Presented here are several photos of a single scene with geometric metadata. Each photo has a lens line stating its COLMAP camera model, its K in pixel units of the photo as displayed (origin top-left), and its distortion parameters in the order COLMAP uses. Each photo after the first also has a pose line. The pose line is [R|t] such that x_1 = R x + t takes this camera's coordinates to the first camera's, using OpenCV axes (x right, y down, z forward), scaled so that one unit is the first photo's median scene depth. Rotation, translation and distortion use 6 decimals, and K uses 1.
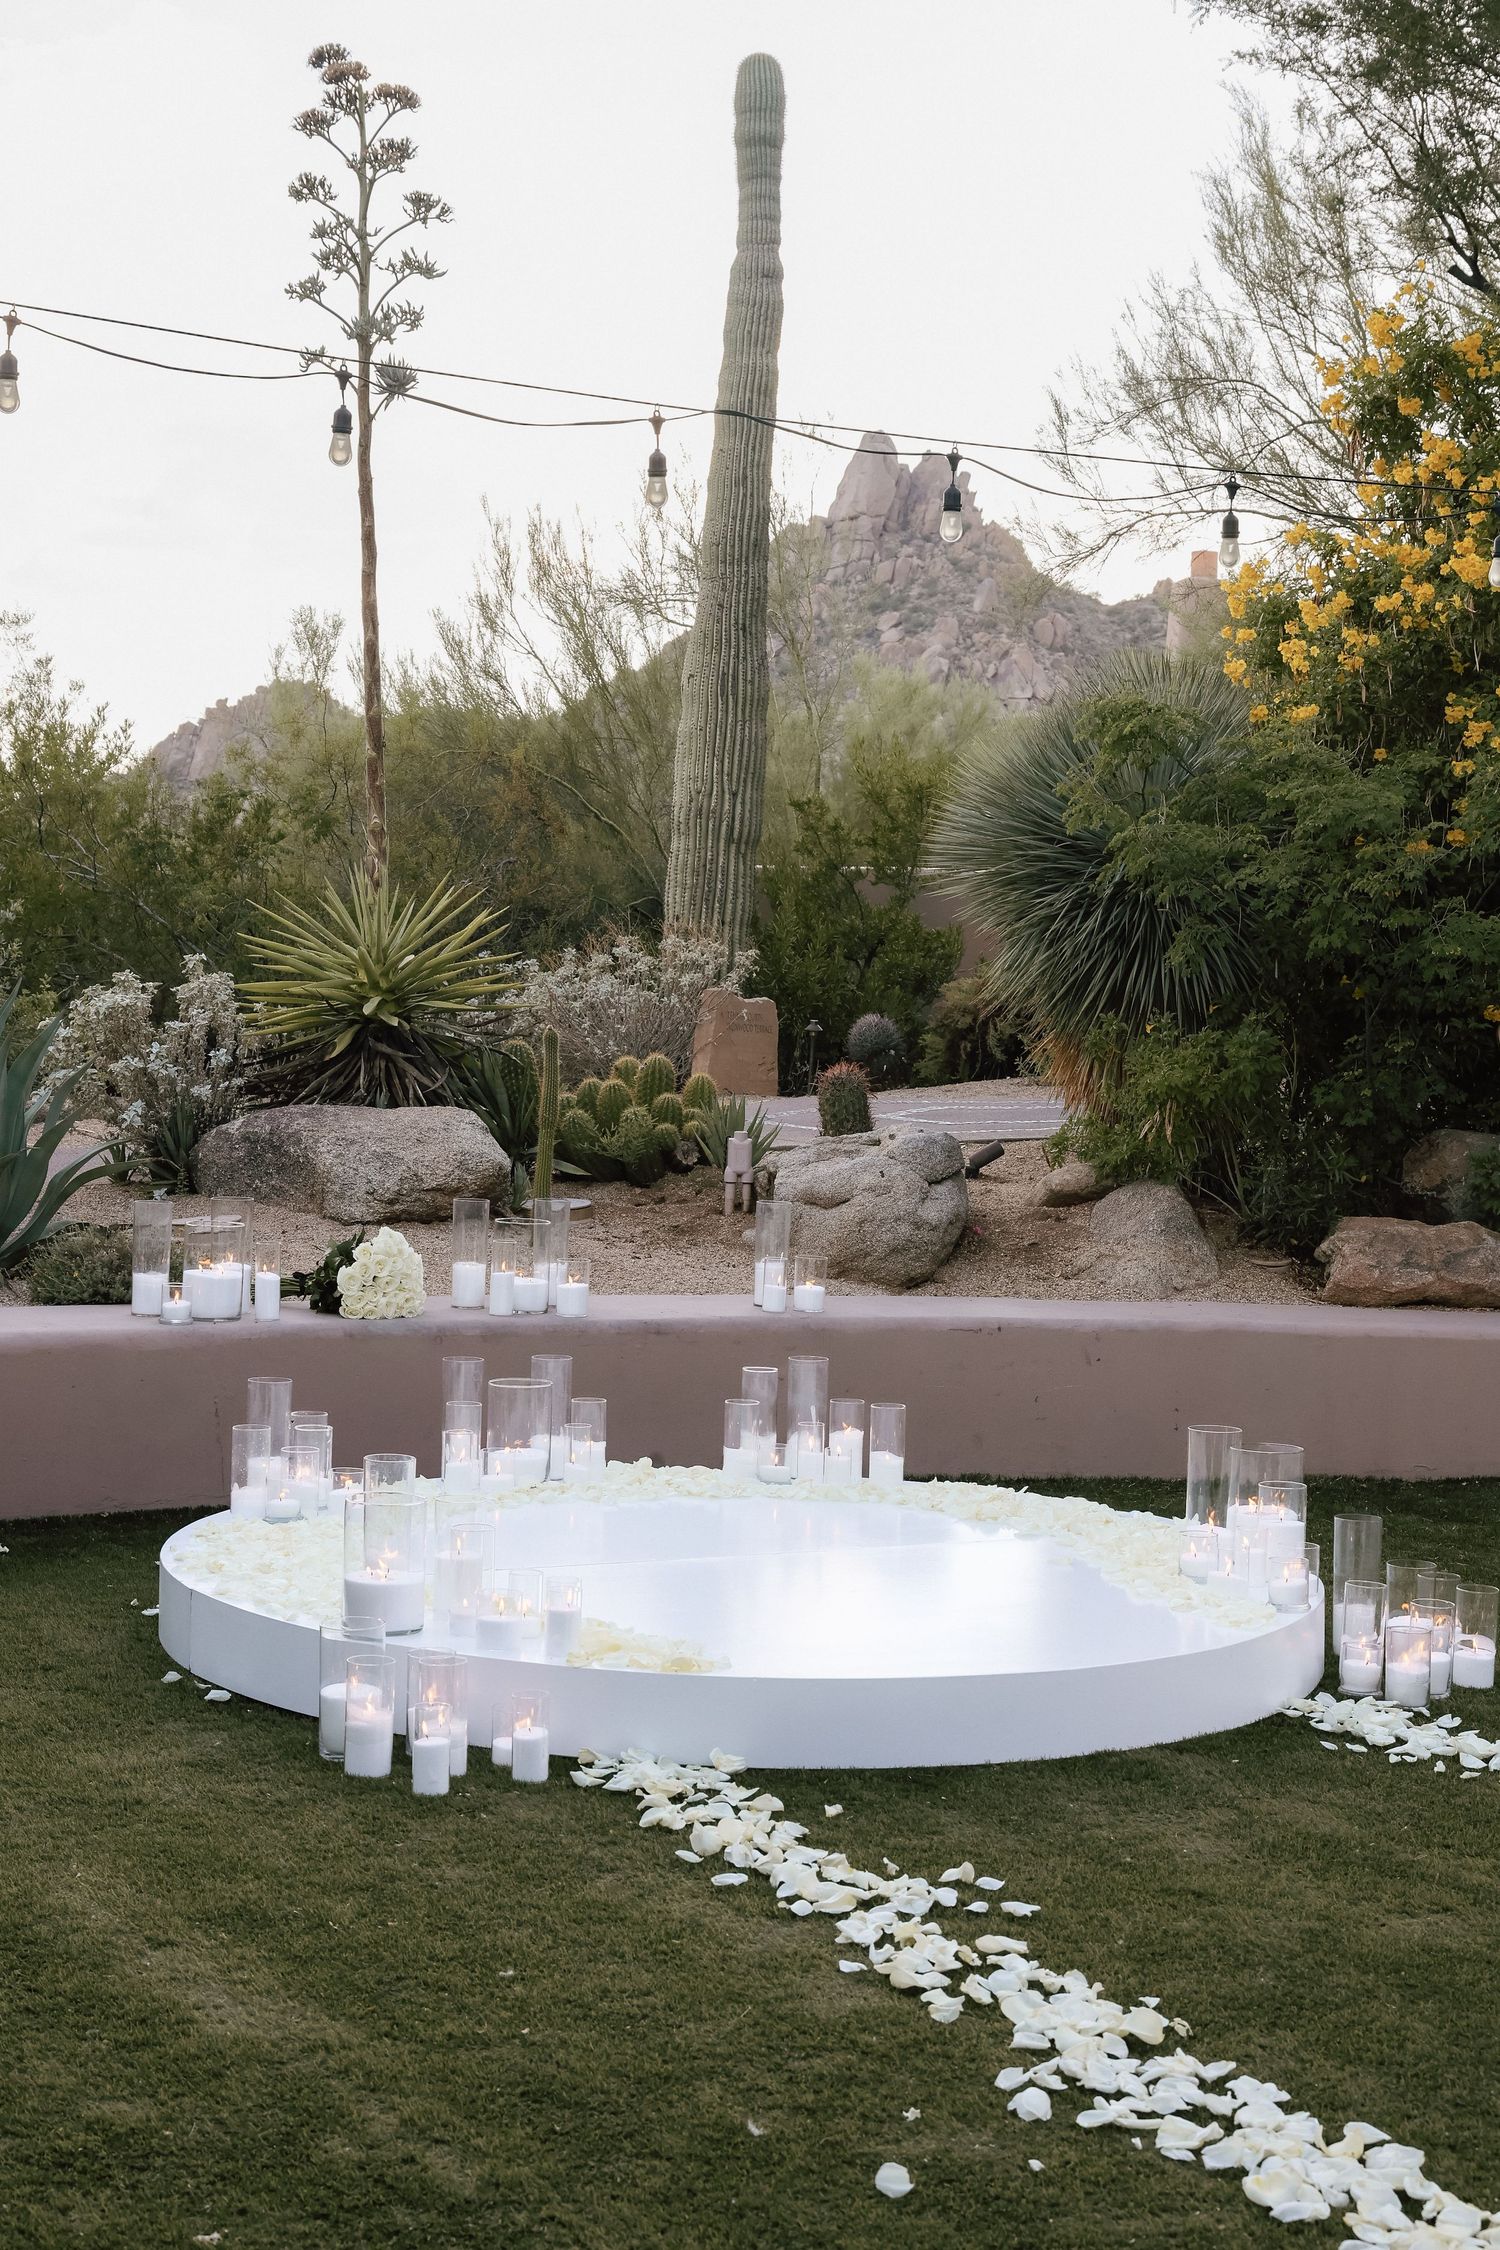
lens RADIAL K [[3532.6, 0, 750.0], [0, 3532.6, 1125.0], [0, 0, 1]] dist [0.109026, -0.122322]
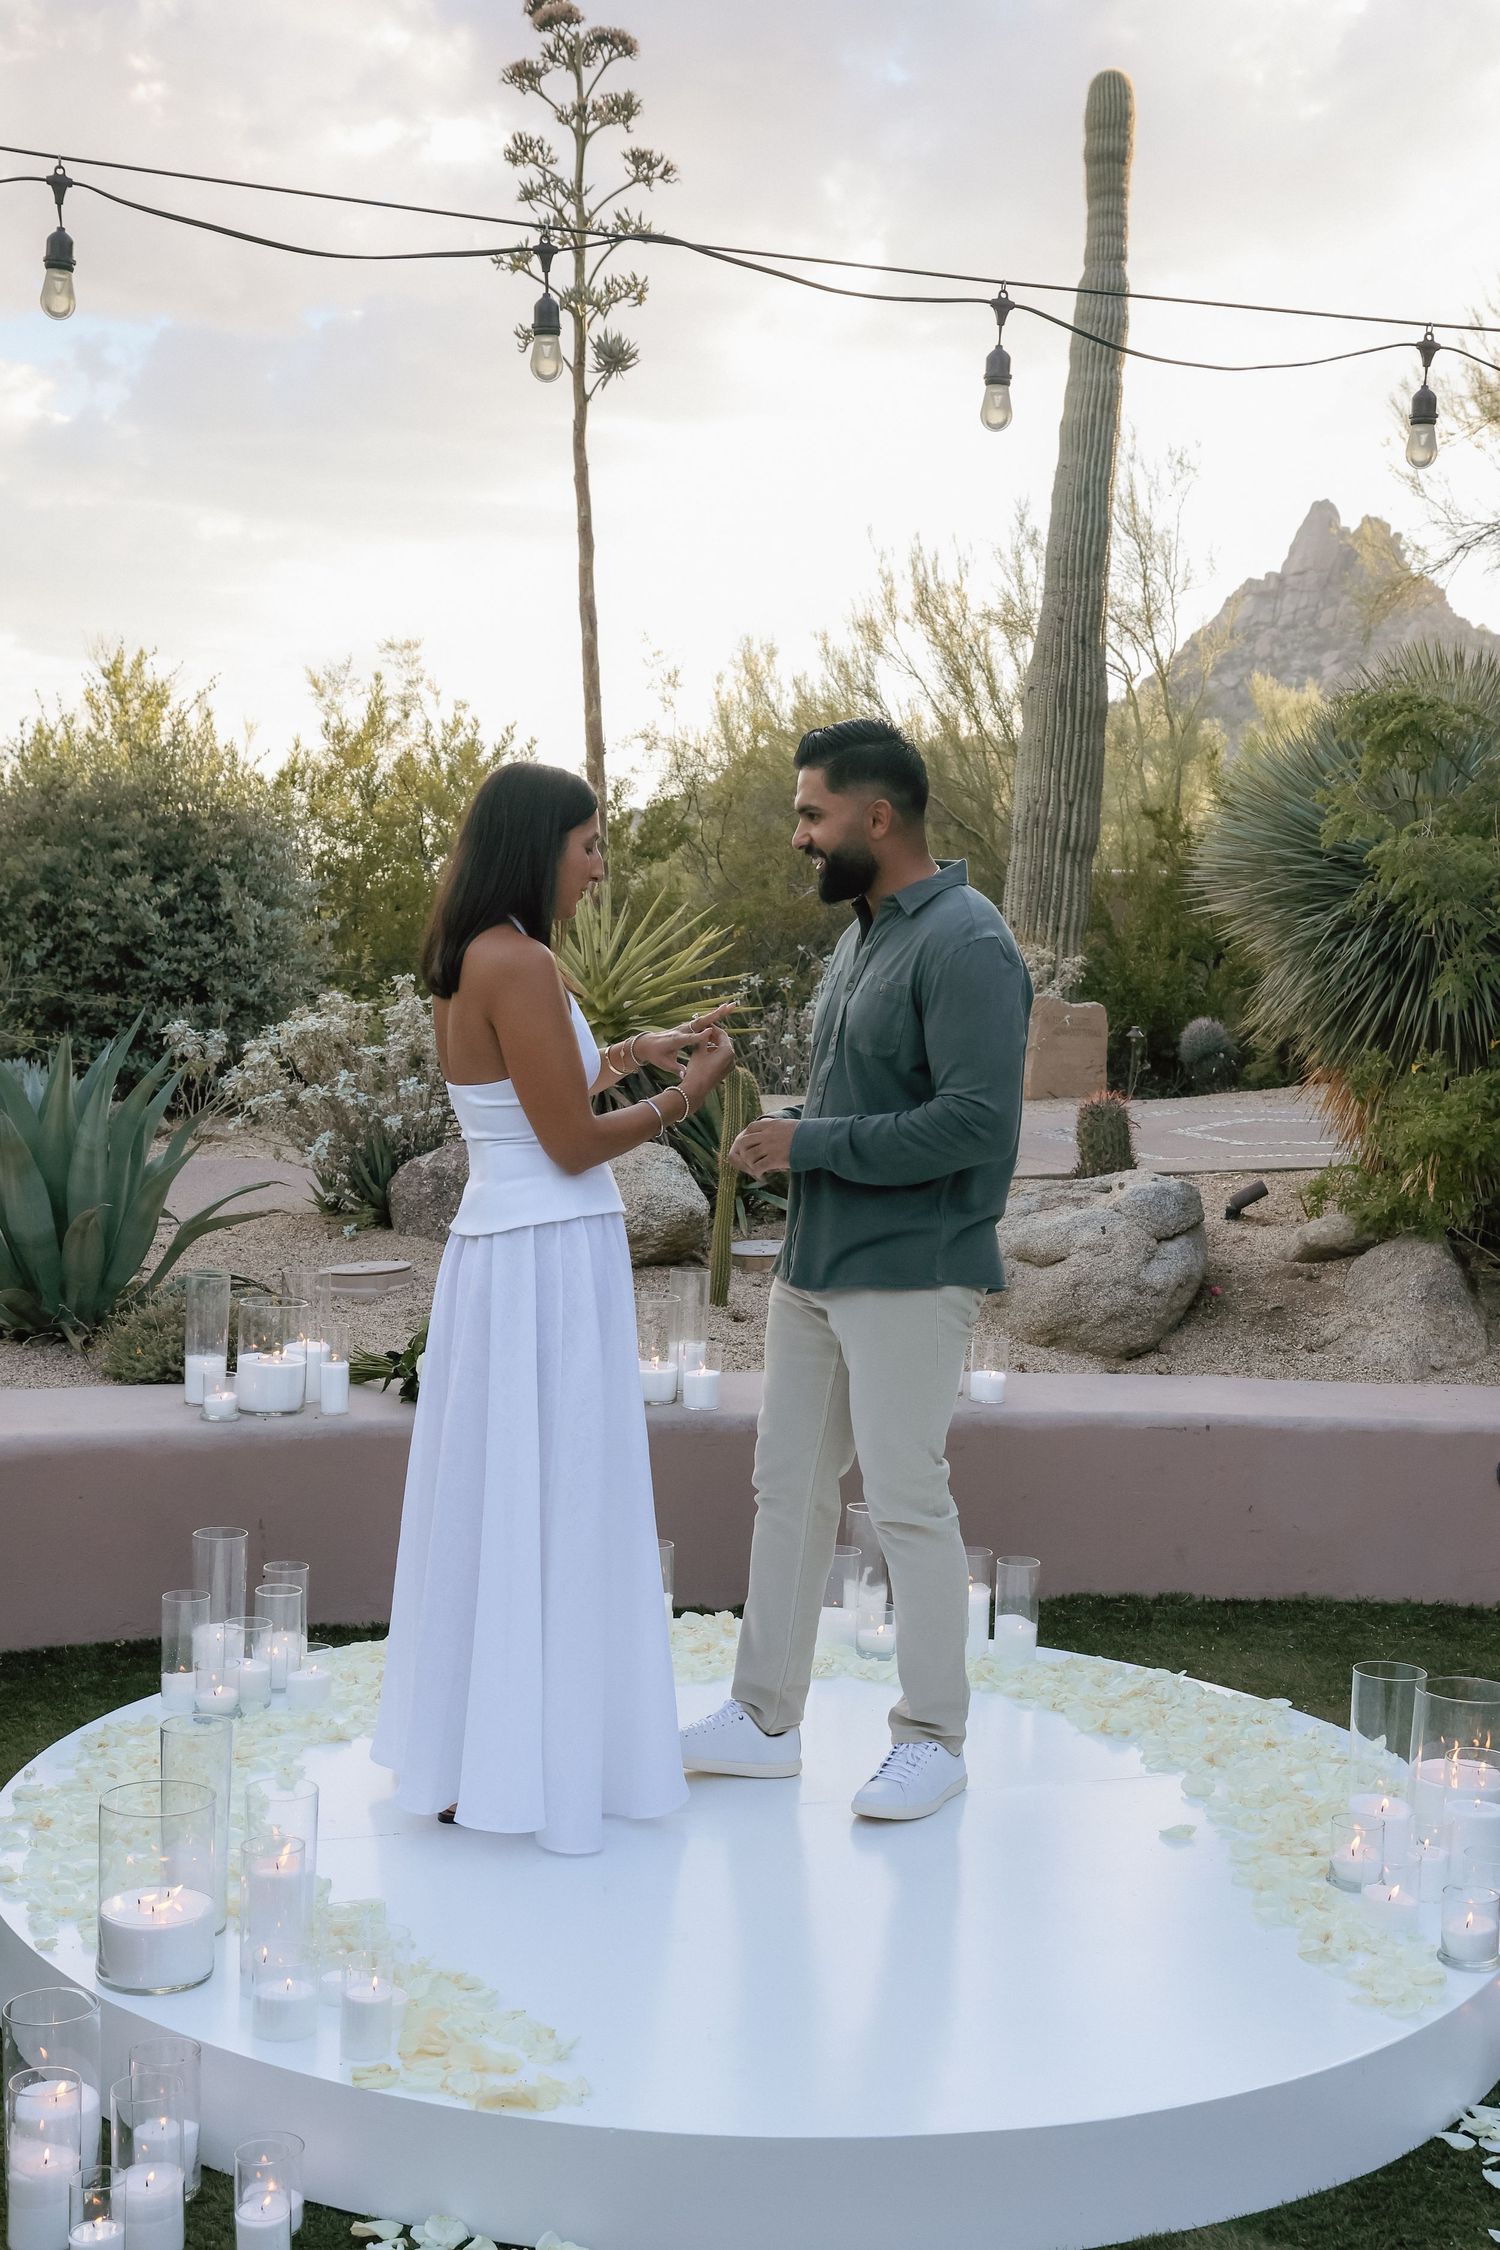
lens RADIAL K [[2856.2, 0, 779.8], [0, 2856.2, 1248.9], [0, 0, 1]] dist [-0.017487, 0.235856]
pose [[0.989006, 0.019744, -0.146549, 0.058205], [-0.010761, 0.998028, 0.061843, -0.023476], [0.147481, -0.059586, 0.987268, 0.255463]]
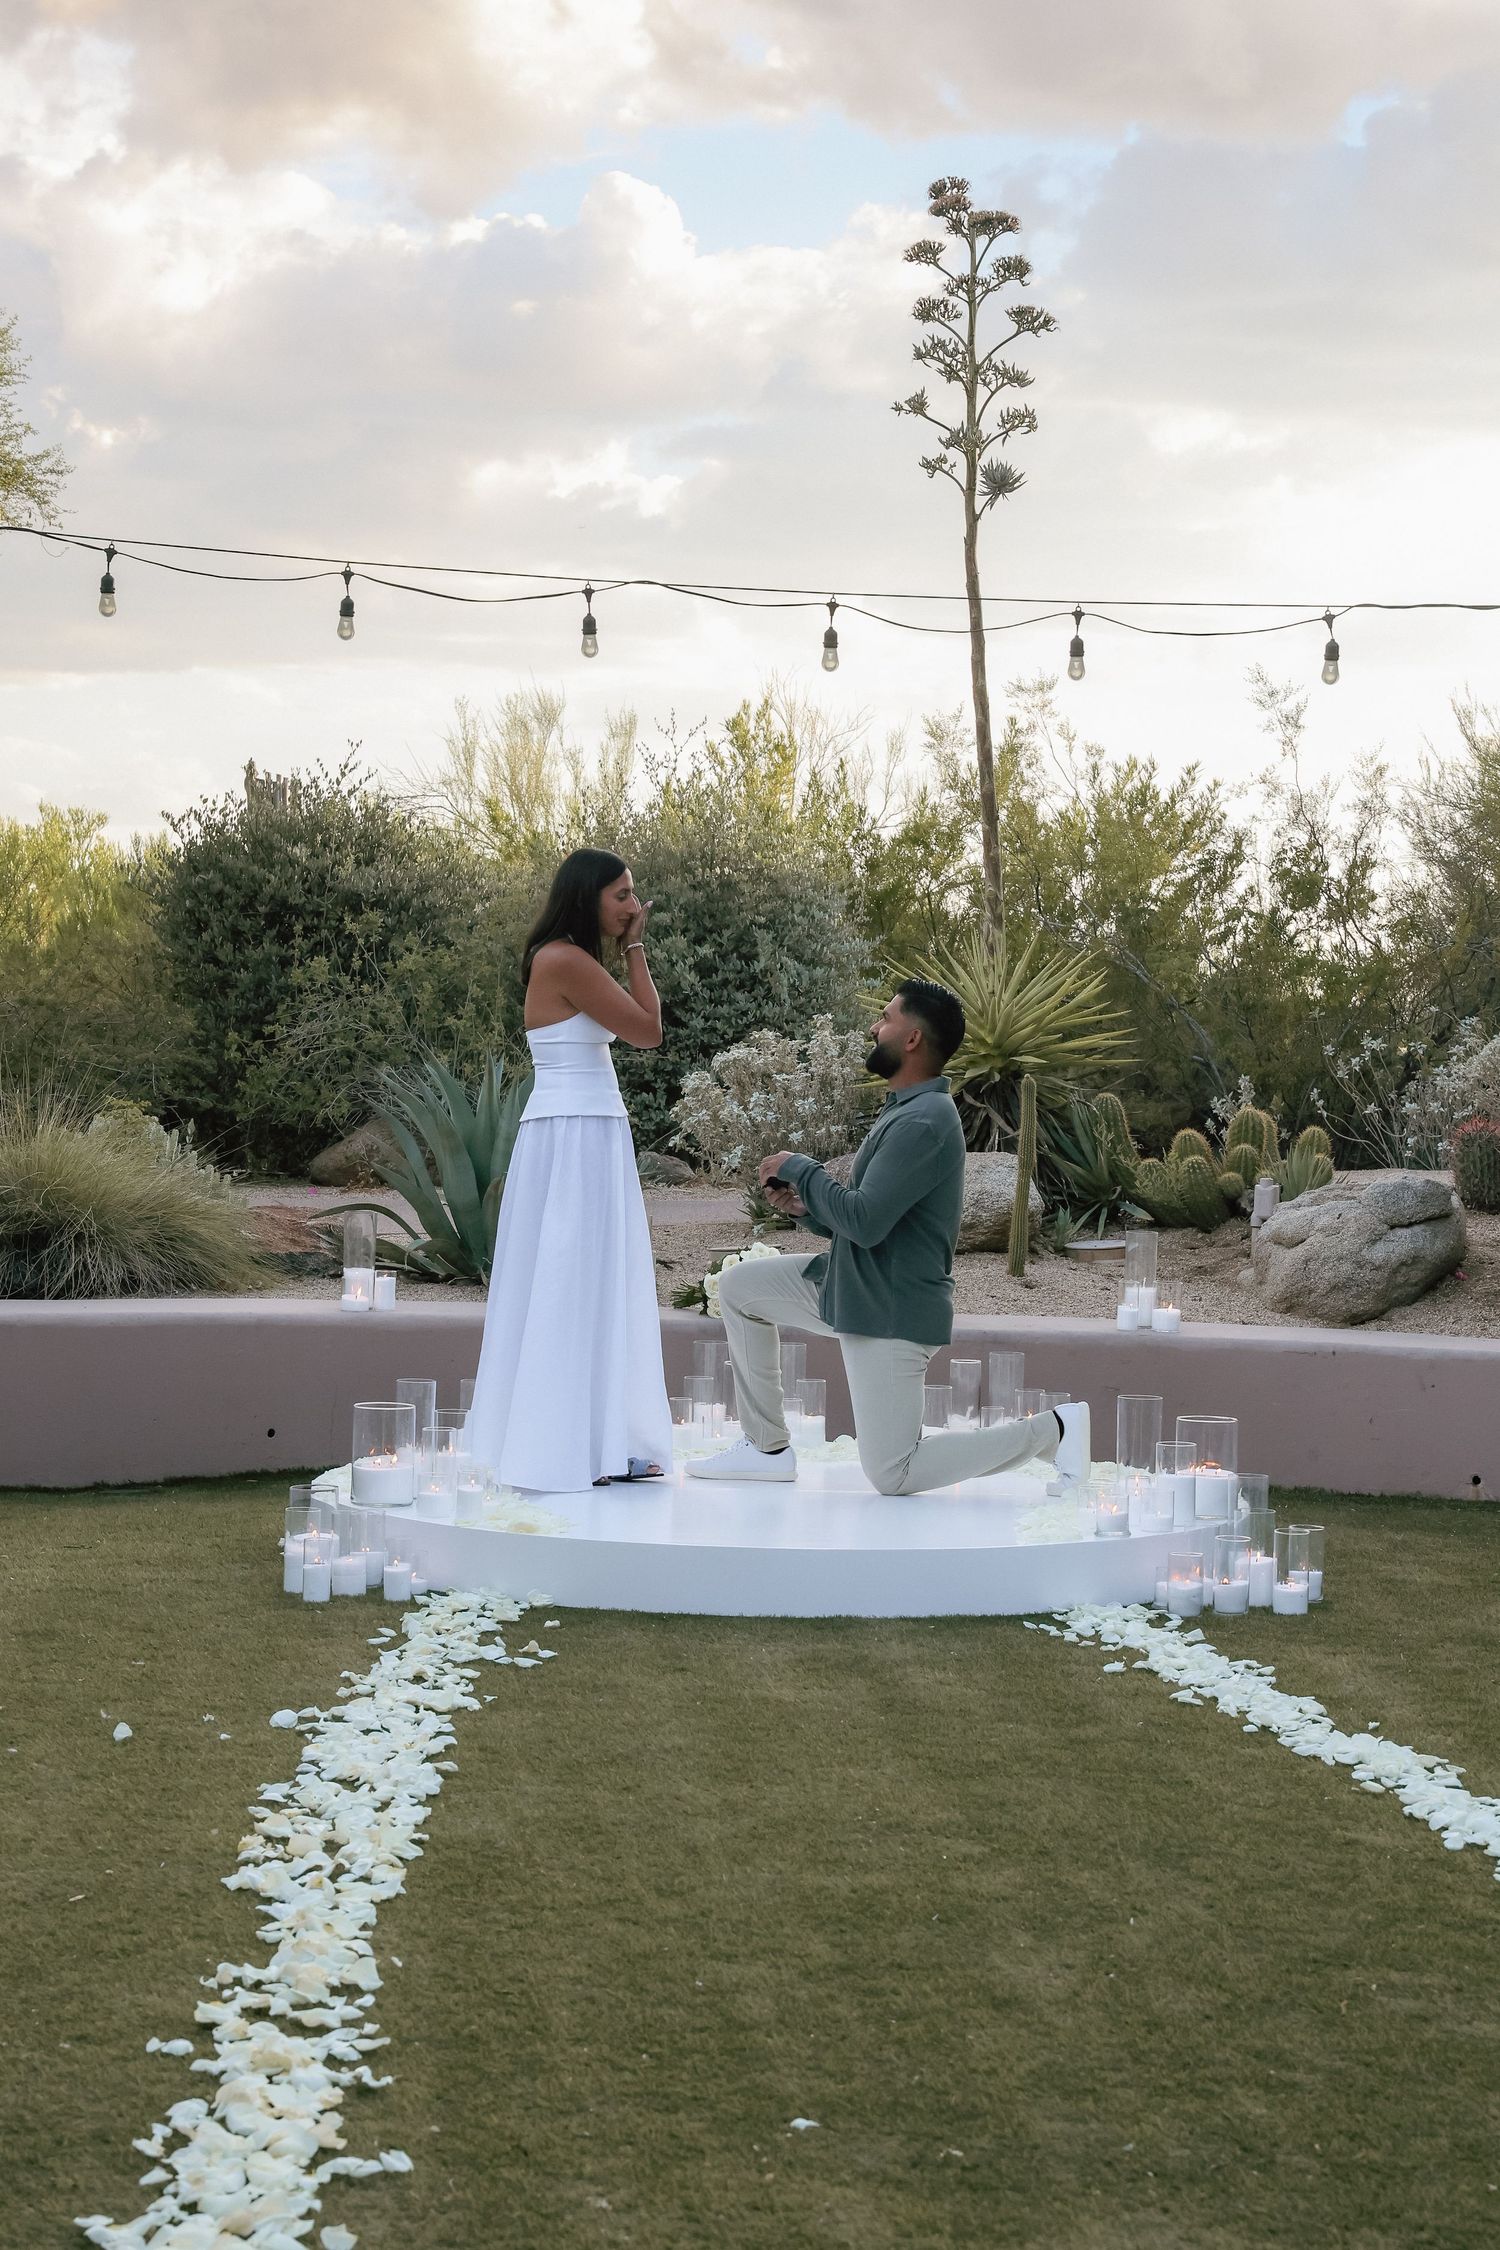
lens RADIAL K [[4495.8, 0, 750.0], [0, 4495.8, 1125.0], [0, 0, 1]] dist [0.223985, 0.248643]
pose [[0.907066, 0.003880, -0.420971, 0.413797], [-0.016723, 0.999500, -0.026822, 0.023965], [0.420656, 0.031369, 0.906678, -0.272788]]
